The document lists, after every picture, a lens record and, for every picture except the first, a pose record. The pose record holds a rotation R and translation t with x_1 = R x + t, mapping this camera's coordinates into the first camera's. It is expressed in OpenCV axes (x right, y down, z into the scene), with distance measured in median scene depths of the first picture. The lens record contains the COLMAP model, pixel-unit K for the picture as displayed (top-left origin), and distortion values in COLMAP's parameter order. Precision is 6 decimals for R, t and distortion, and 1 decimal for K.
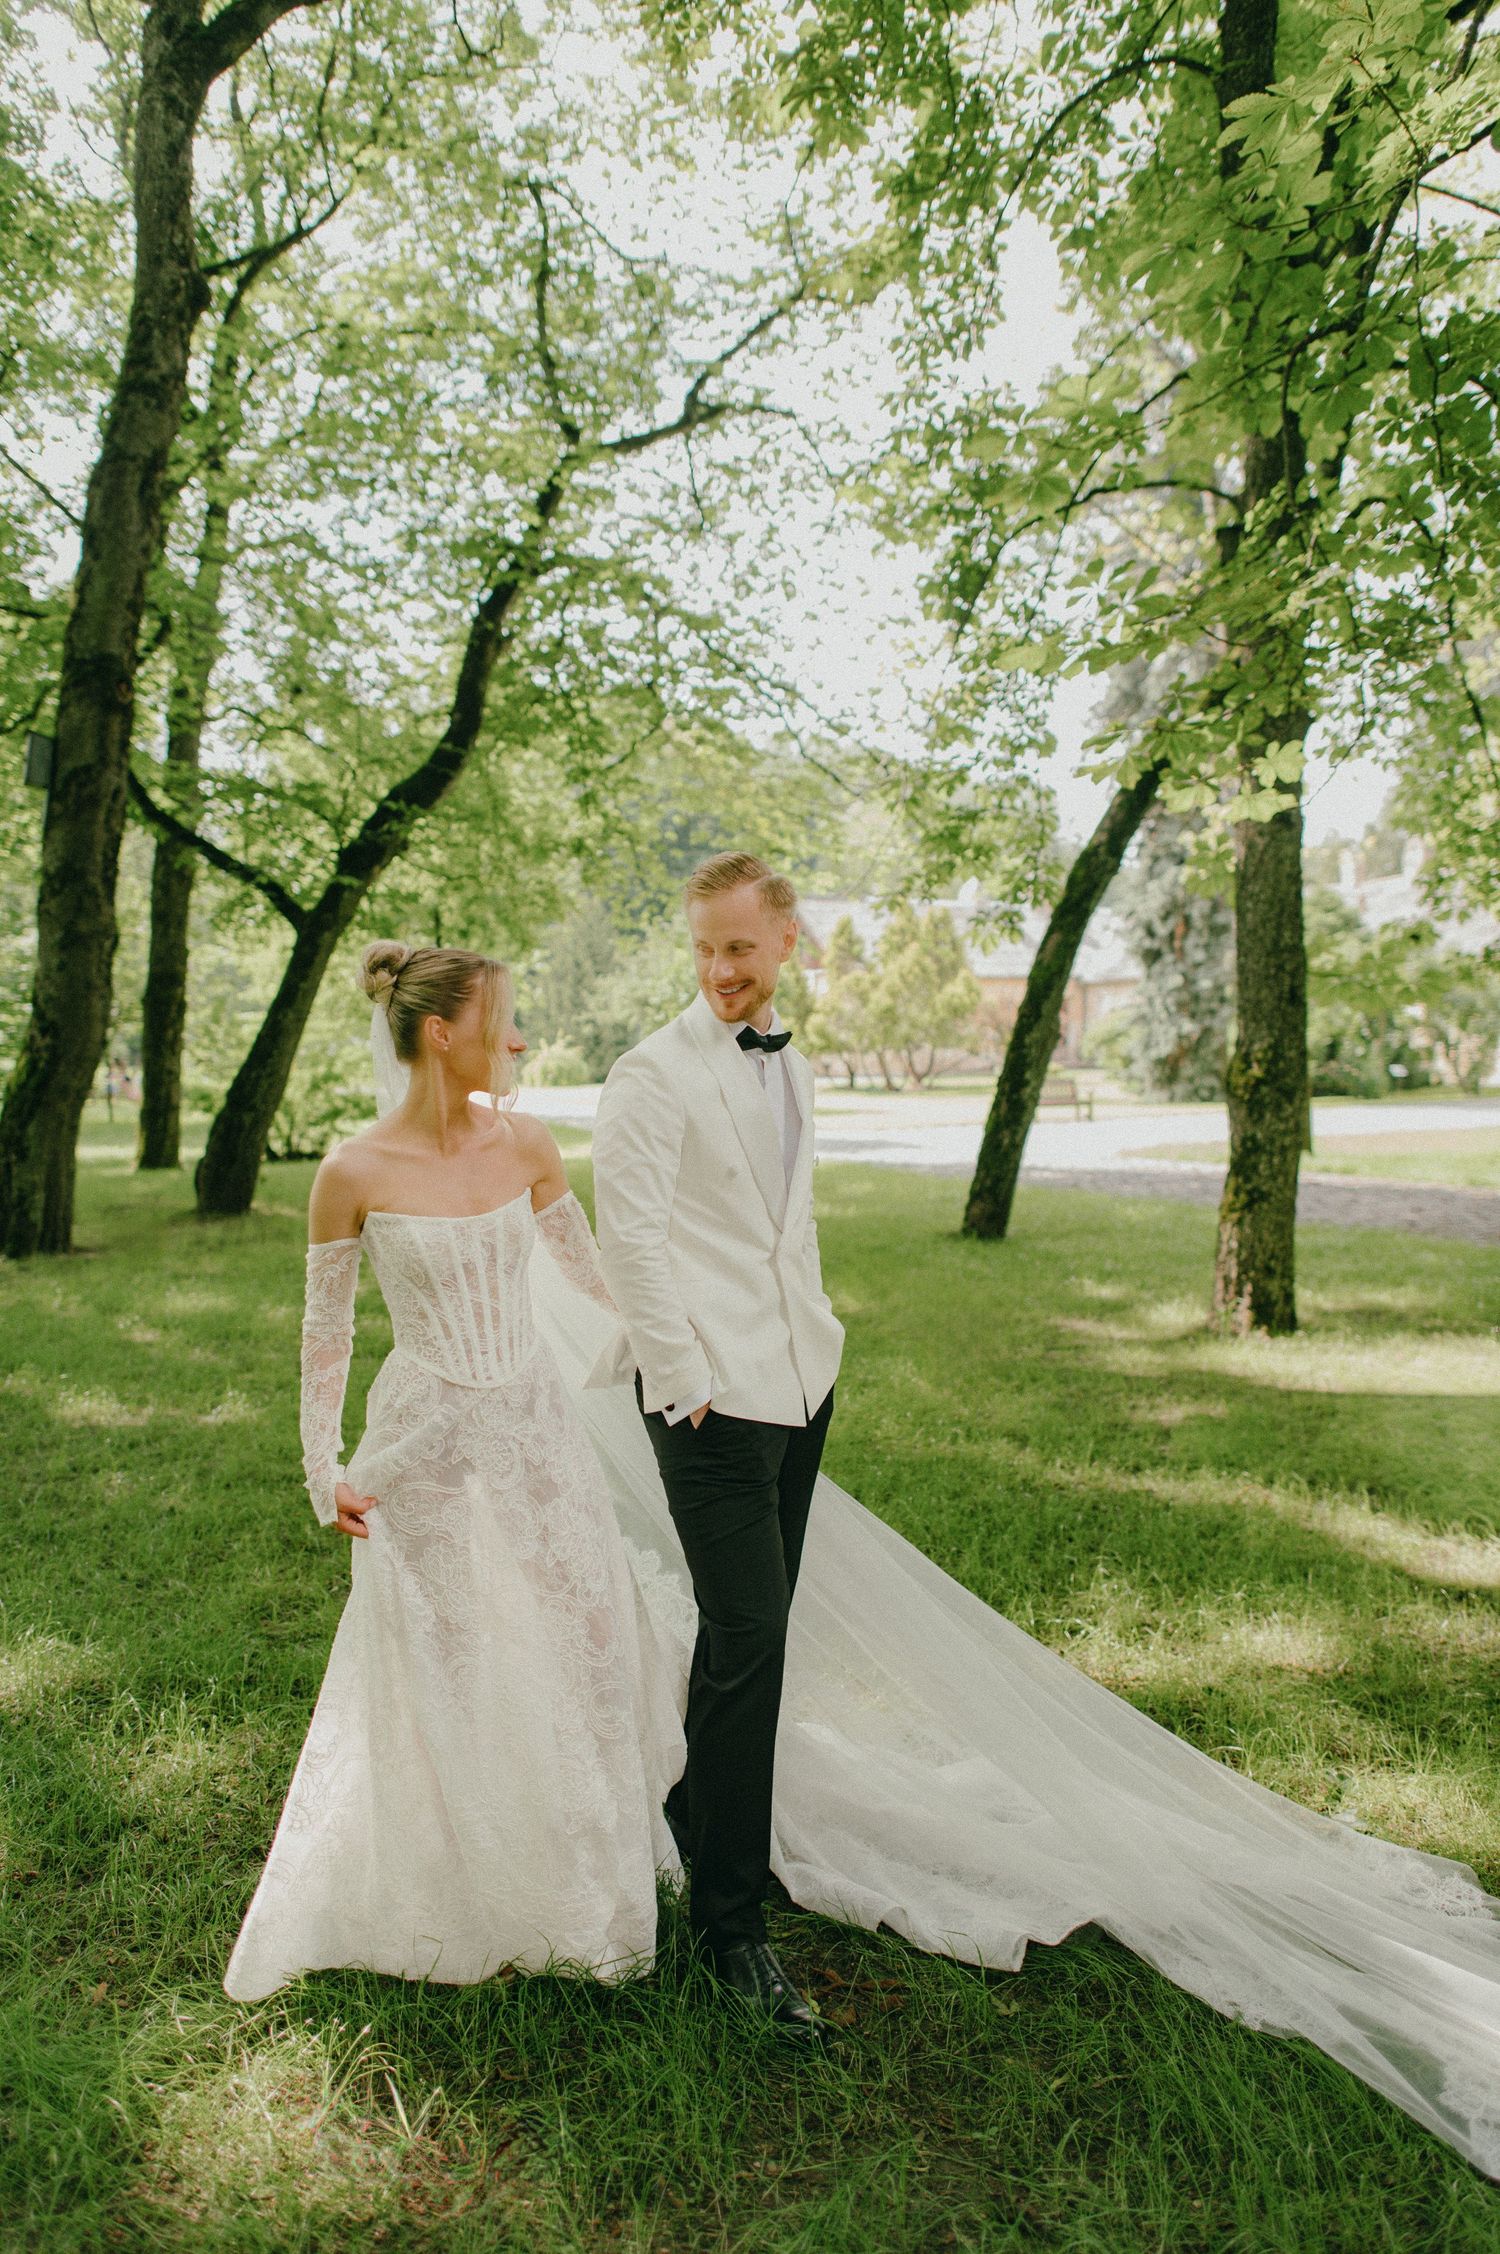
lens RADIAL K [[1532.2, 0, 750.0], [0, 1532.2, 1127.0], [0, 0, 1]] dist [-0.001796, 0.003740]
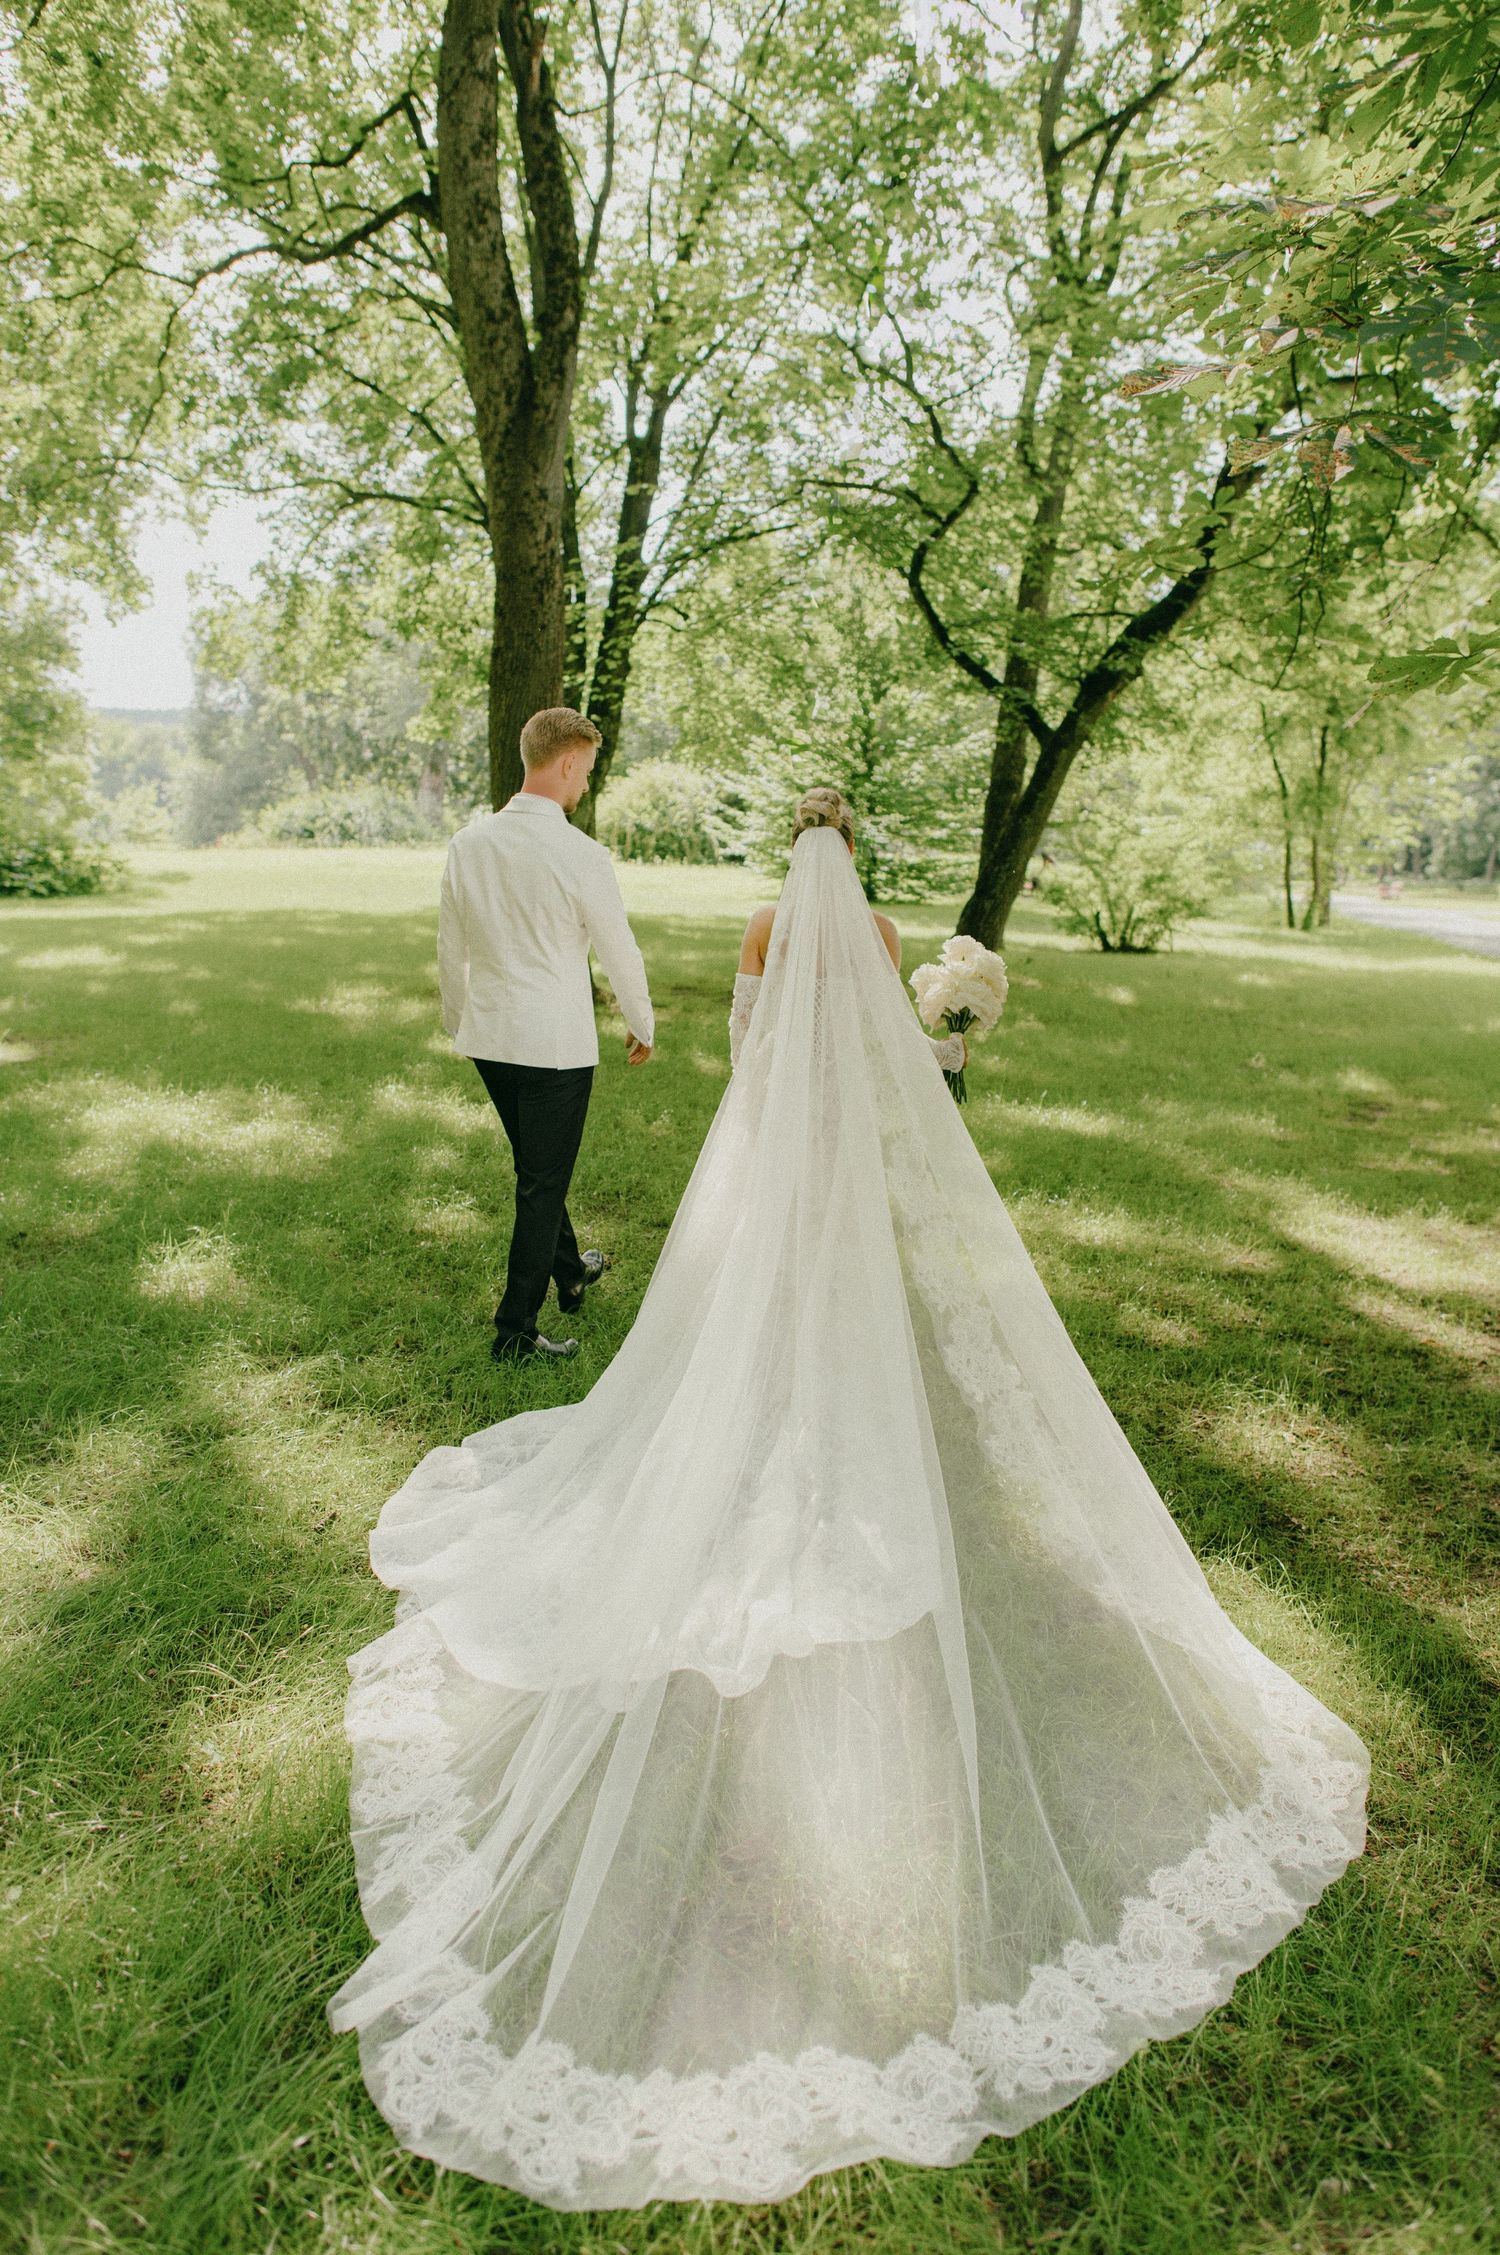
lens RADIAL K [[1532.9, 0, 750.0], [0, 1532.9, 1127.5], [0, 0, 1]] dist [-0.001796, 0.003740]
pose [[0.801855, 0.138951, -0.581138, 0.200782], [-0.064254, 0.986997, 0.147335, 0.000836], [0.594054, -0.080801, 0.800357, -0.080748]]
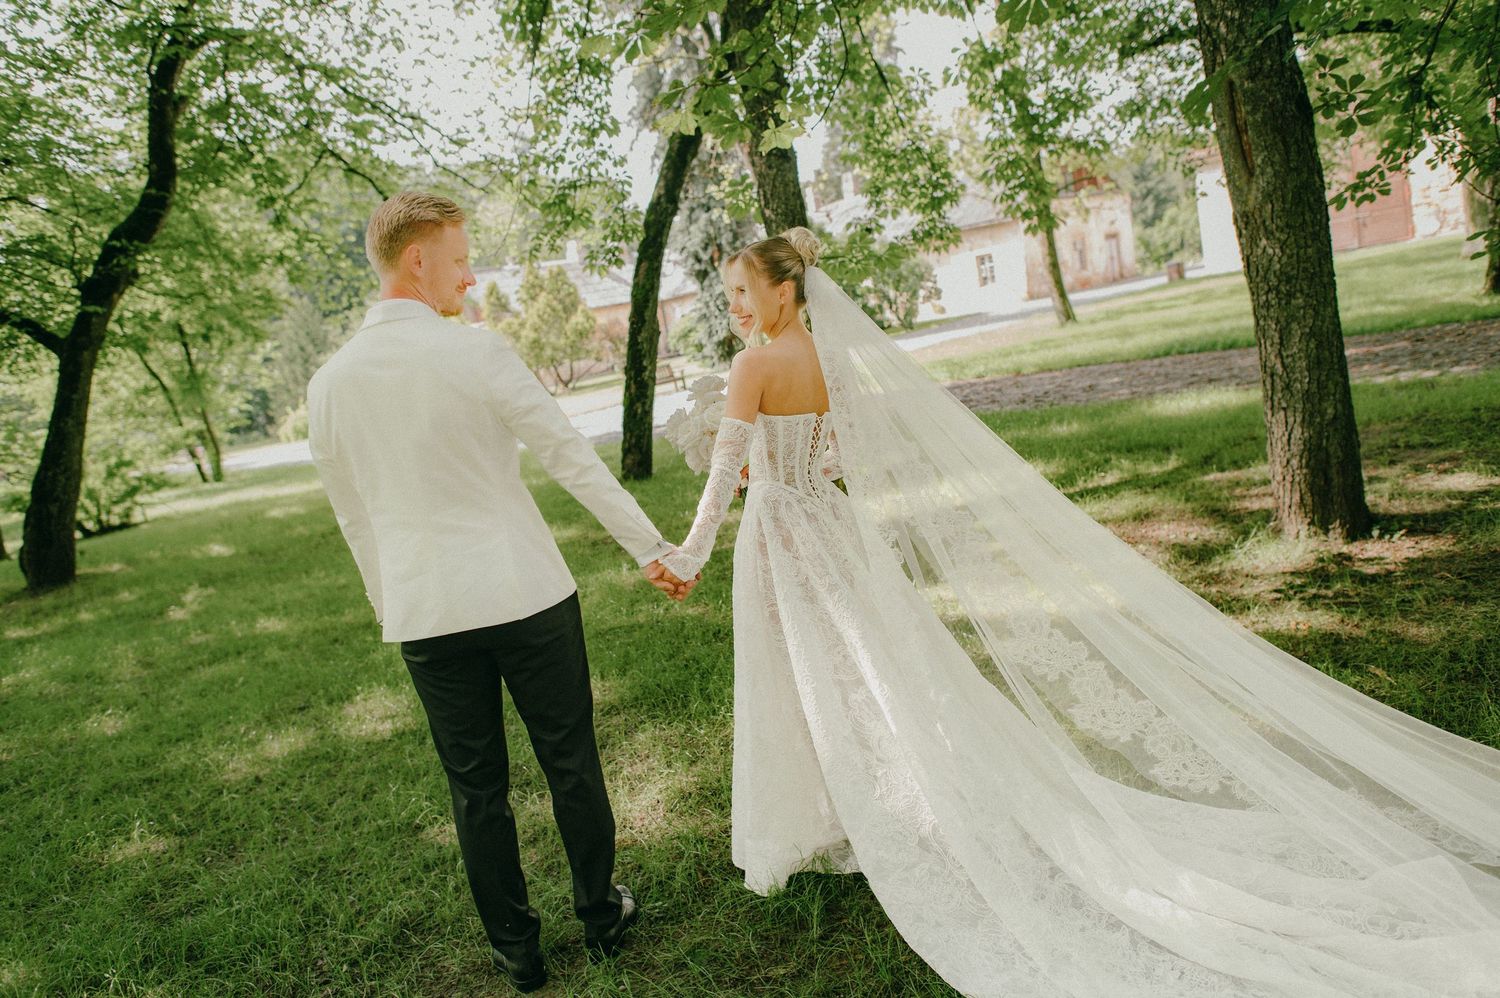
lens RADIAL K [[1019.7, 0, 750.0], [0, 1019.7, 499.0], [0, 0, 1]] dist [-0.001796, 0.003740]
pose [[0.941645, -0.214003, 0.259822, -0.002724], [0.190992, 0.975284, 0.111100, 0.002485], [-0.277175, -0.054993, 0.959244, 0.025351]]
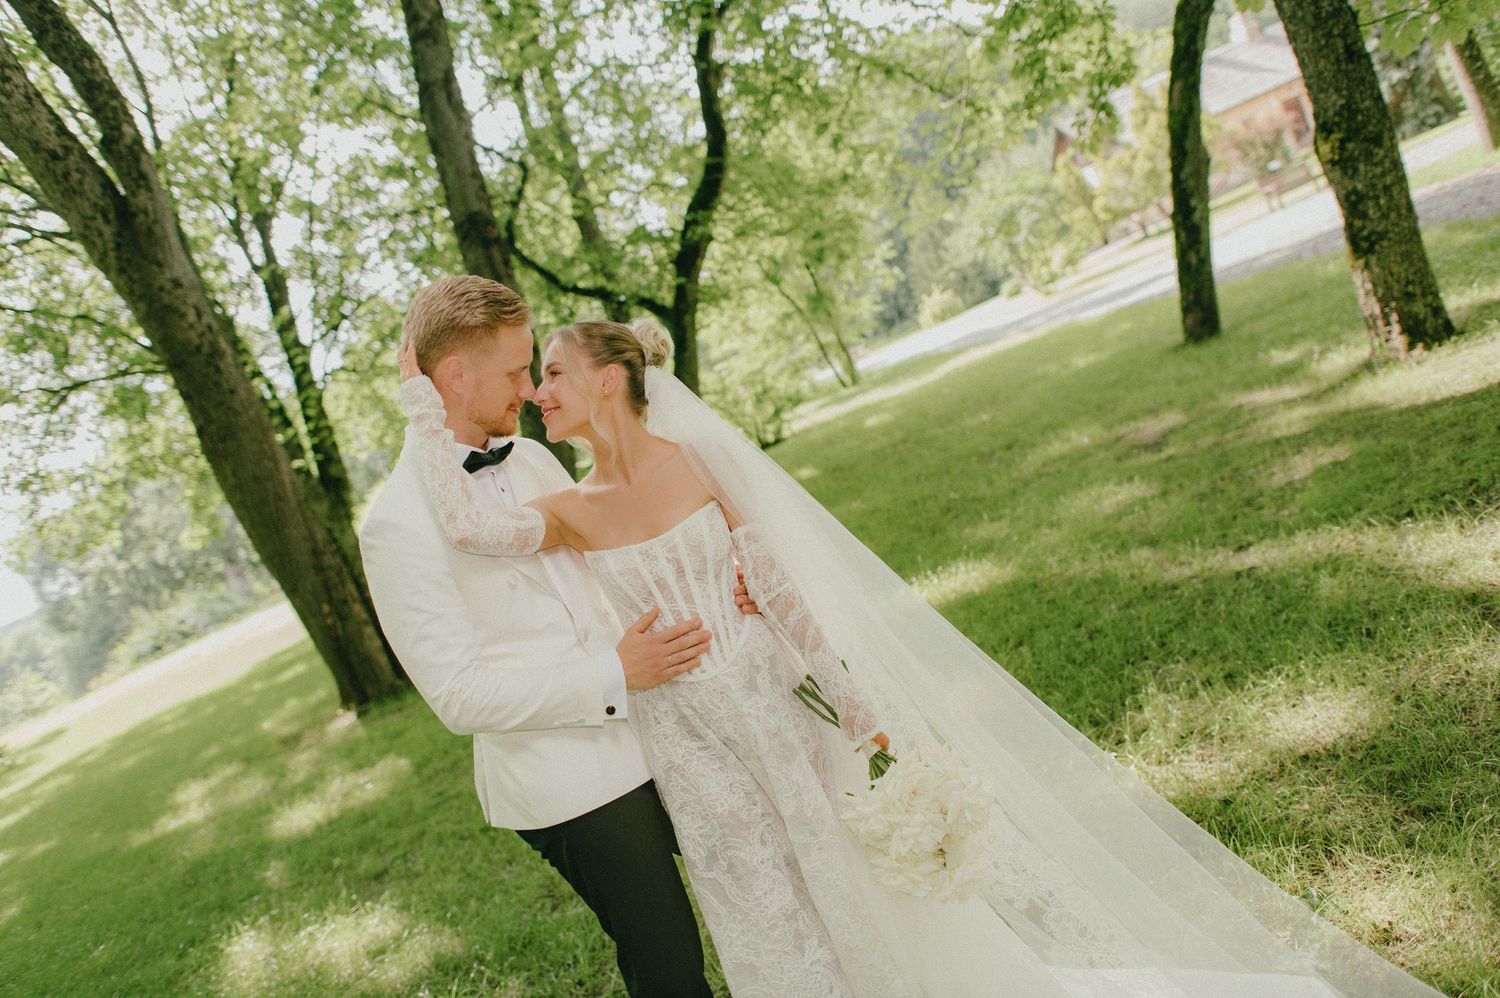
lens RADIAL K [[1012.9, 0, 751.4], [0, 1012.9, 523.6], [0, 0, 1]] dist [-0.010737, -0.000621]
pose [[0.866187, -0.323728, -0.380684, 0.072849], [0.380801, 0.920894, 0.083339, 0.000320], [0.323590, -0.217152, 0.920942, 0.055755]]
